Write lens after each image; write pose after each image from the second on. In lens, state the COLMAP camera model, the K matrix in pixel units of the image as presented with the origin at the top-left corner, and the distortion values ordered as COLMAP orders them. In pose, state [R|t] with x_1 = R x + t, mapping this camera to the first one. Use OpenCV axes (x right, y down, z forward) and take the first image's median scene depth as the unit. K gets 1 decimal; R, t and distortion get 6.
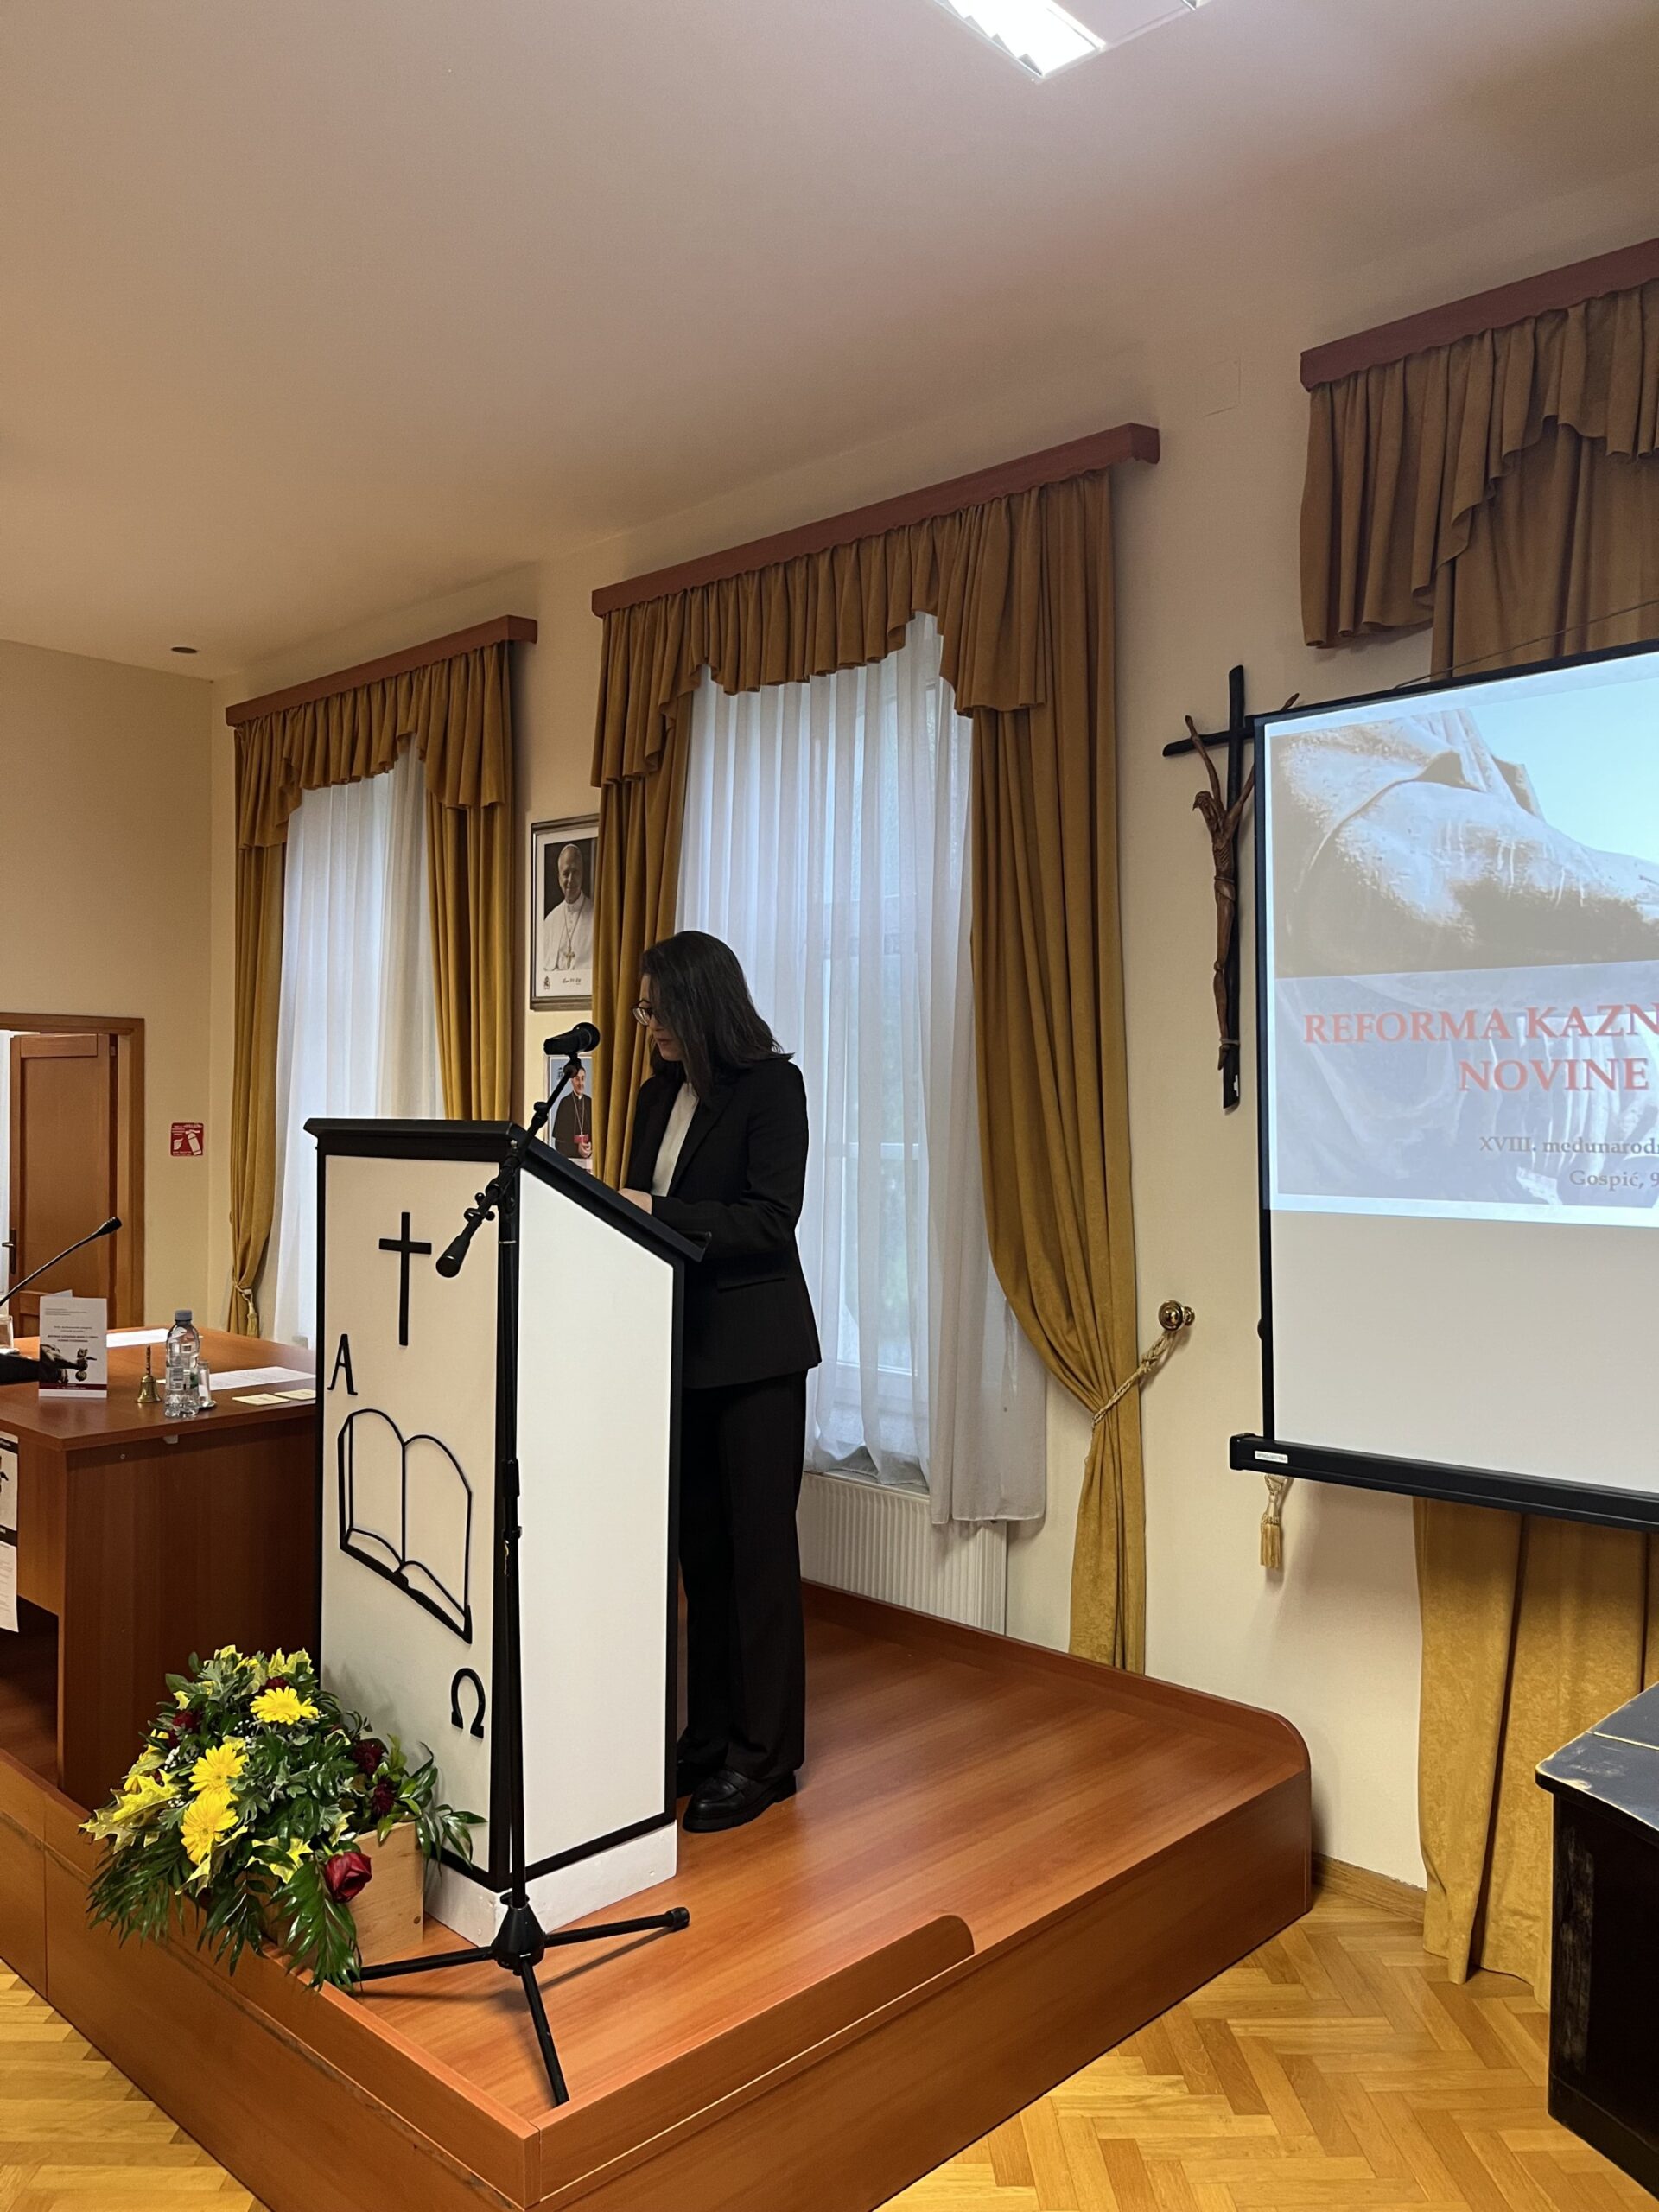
lens RADIAL K [[1684.6, 0, 832.2], [0, 1684.6, 1110.2], [0, 0, 1]] dist [0.054169, -0.074686]
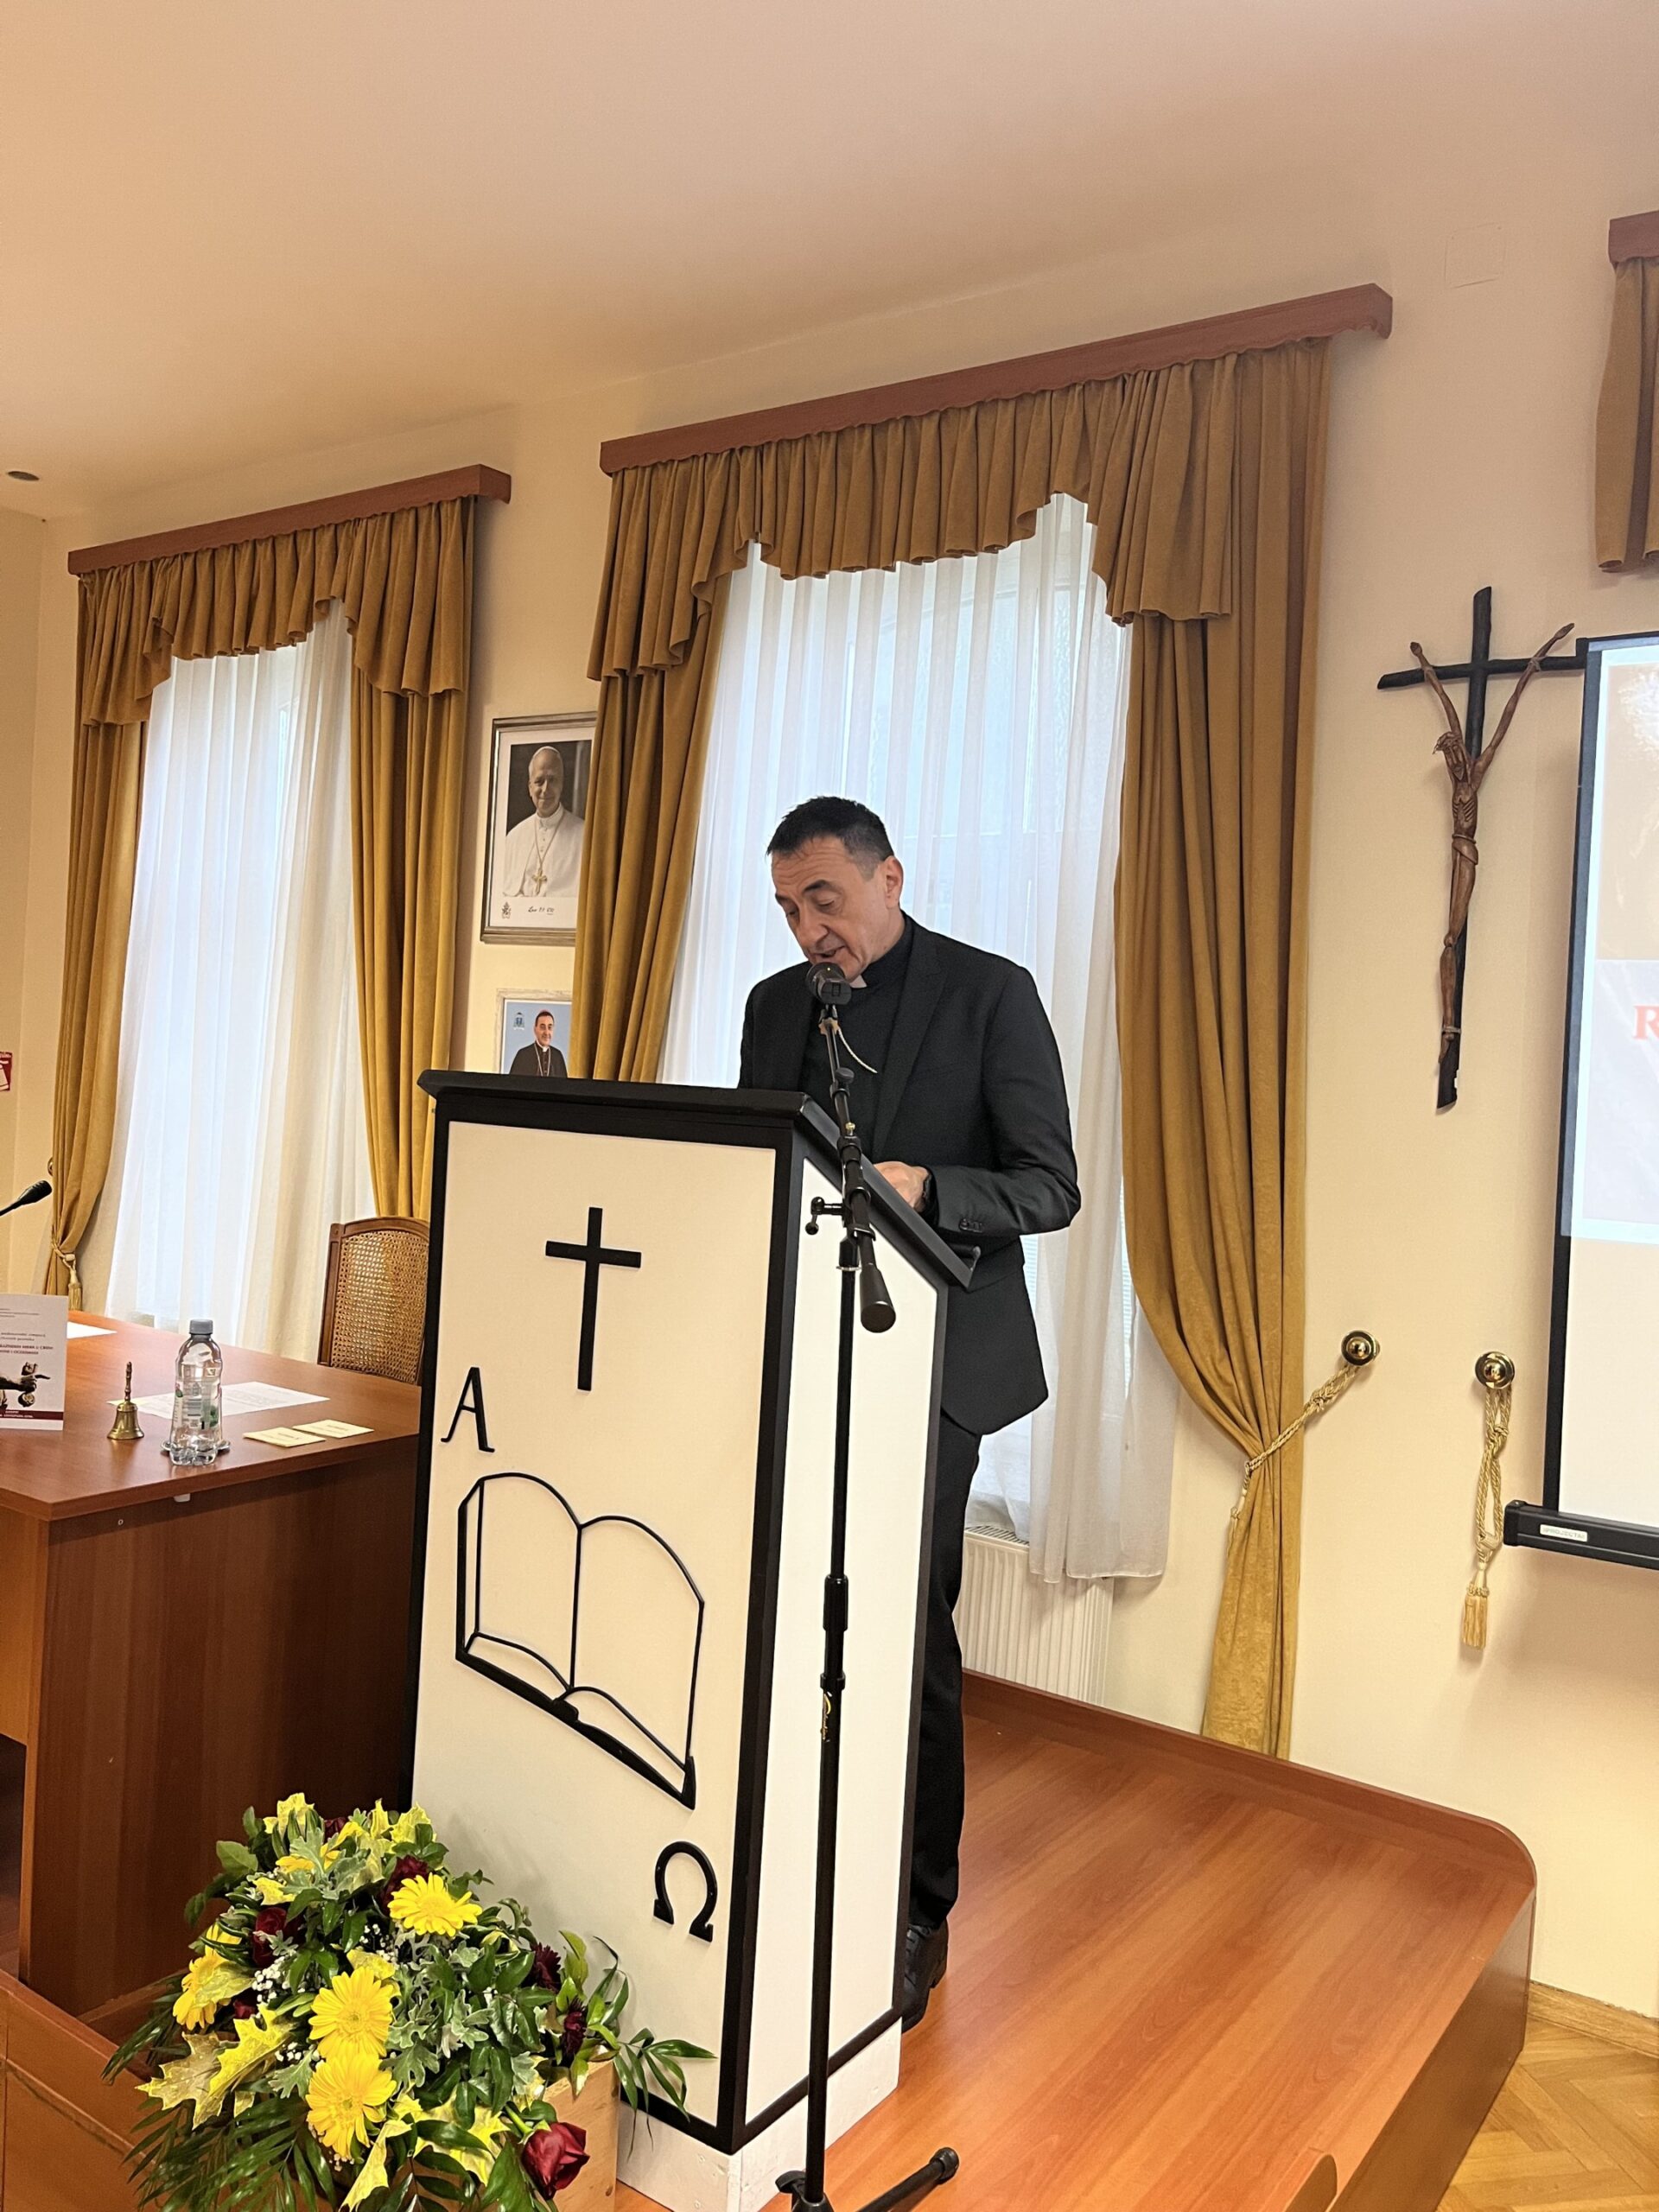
lens RADIAL K [[1684.6, 0, 823.7], [0, 1684.6, 1113.6], [0, 0, 1]] dist [0.054169, -0.074686]
pose [[0.985658, 0.047101, 0.162049, -0.239688], [-0.051189, 0.998465, 0.021143, -0.000503], [-0.160805, -0.029135, 0.986556, 0.234823]]
